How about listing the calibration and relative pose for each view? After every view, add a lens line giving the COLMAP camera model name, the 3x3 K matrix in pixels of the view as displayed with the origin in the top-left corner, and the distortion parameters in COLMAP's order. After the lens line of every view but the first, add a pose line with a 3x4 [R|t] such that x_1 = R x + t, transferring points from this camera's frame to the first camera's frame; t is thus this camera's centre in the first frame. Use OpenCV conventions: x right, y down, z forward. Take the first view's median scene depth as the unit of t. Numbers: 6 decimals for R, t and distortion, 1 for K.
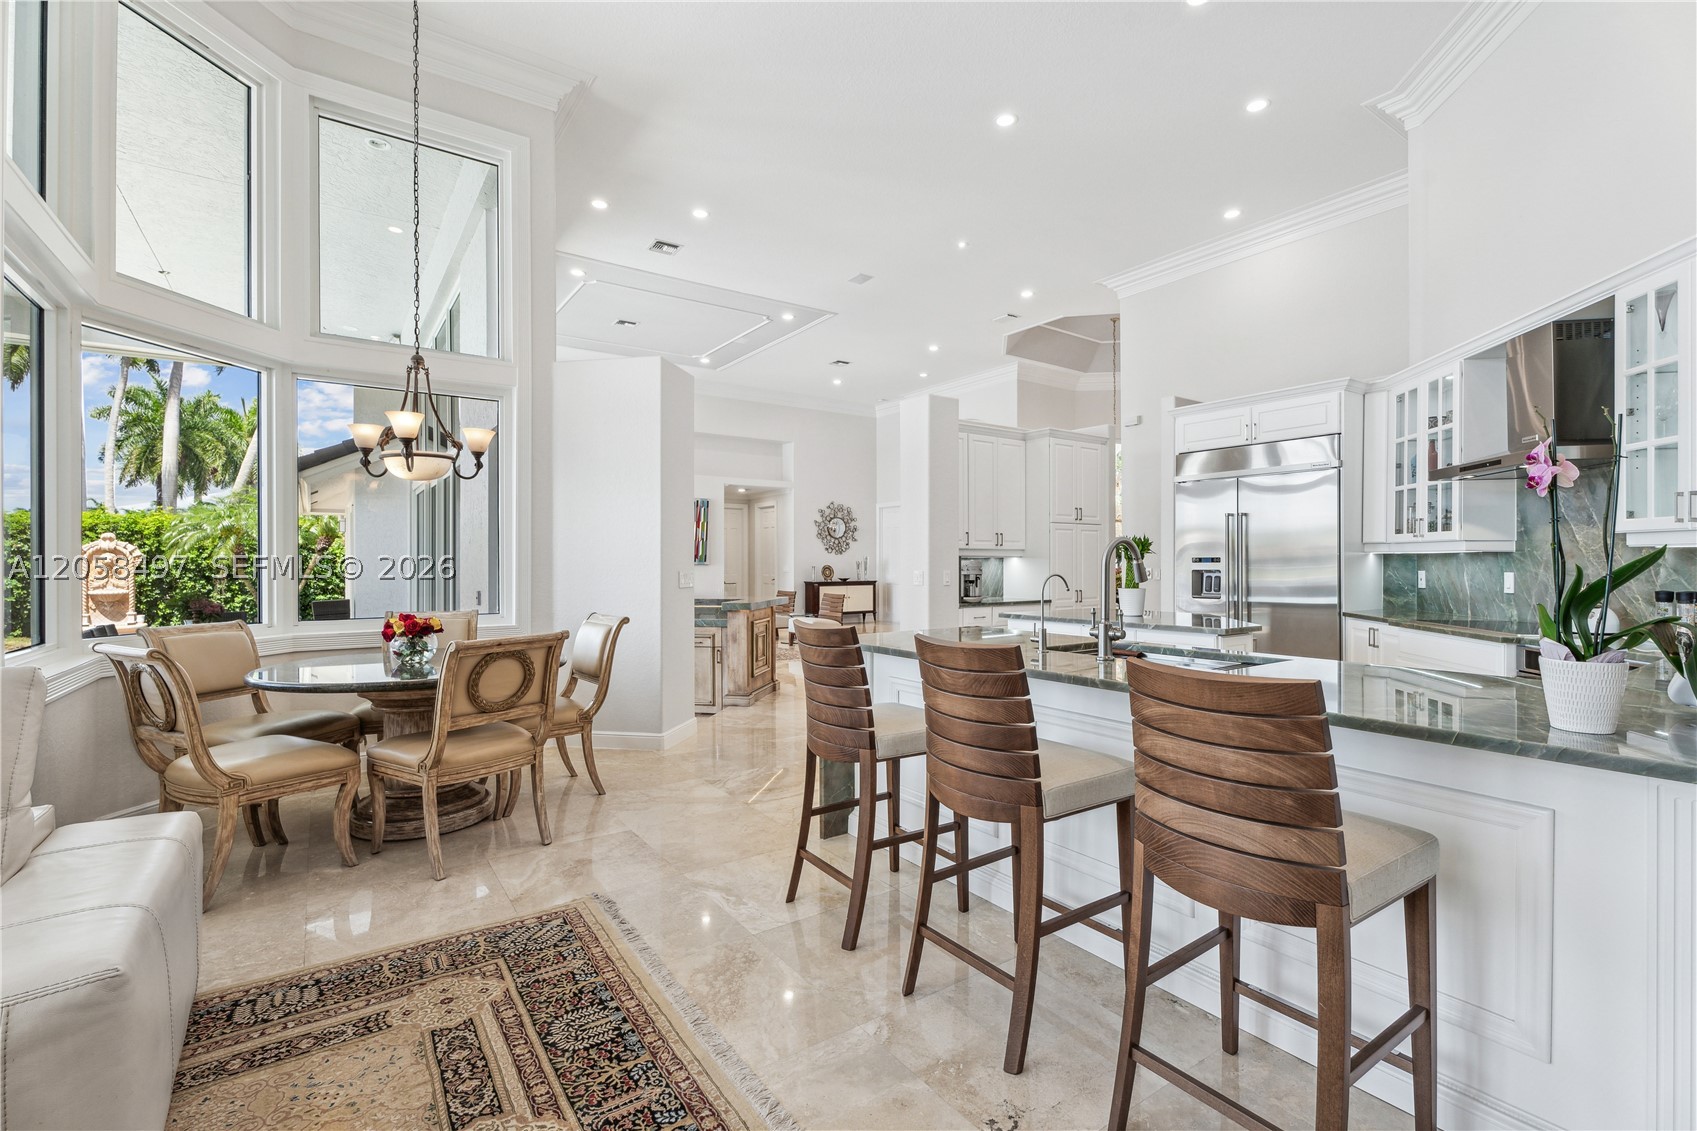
lens RADIAL K [[748.0, 0, 846.2], [0, 748.0, 563.6], [0, 0, 1]] dist [-0.004721, -0.001155]
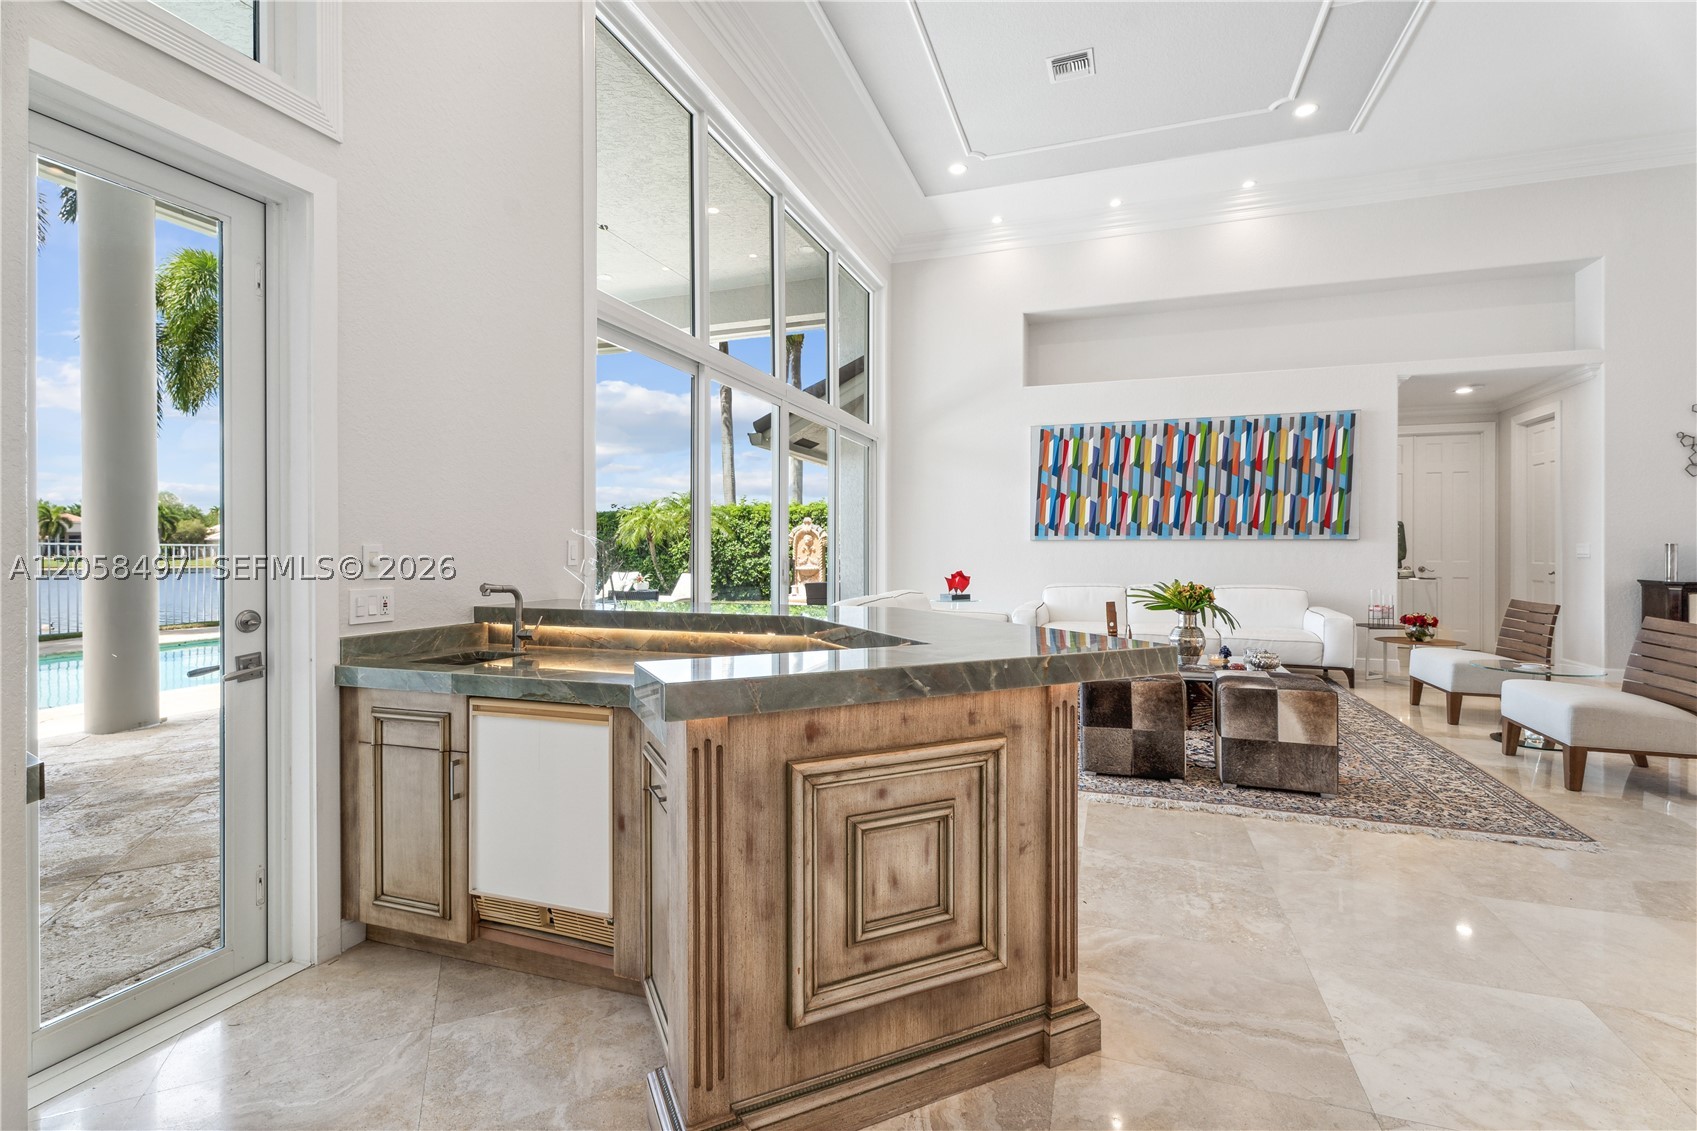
lens RADIAL K [[748.0, 0, 848.1], [0, 748.0, 554.6], [0, 0, 1]] dist [-0.004721, -0.001155]
pose [[0.583168, 0.008727, -0.812305, 0.023091], [-0.004933, 0.999962, 0.007202, 0.008475], [0.812337, -0.000193, 0.583189, 0.361359]]
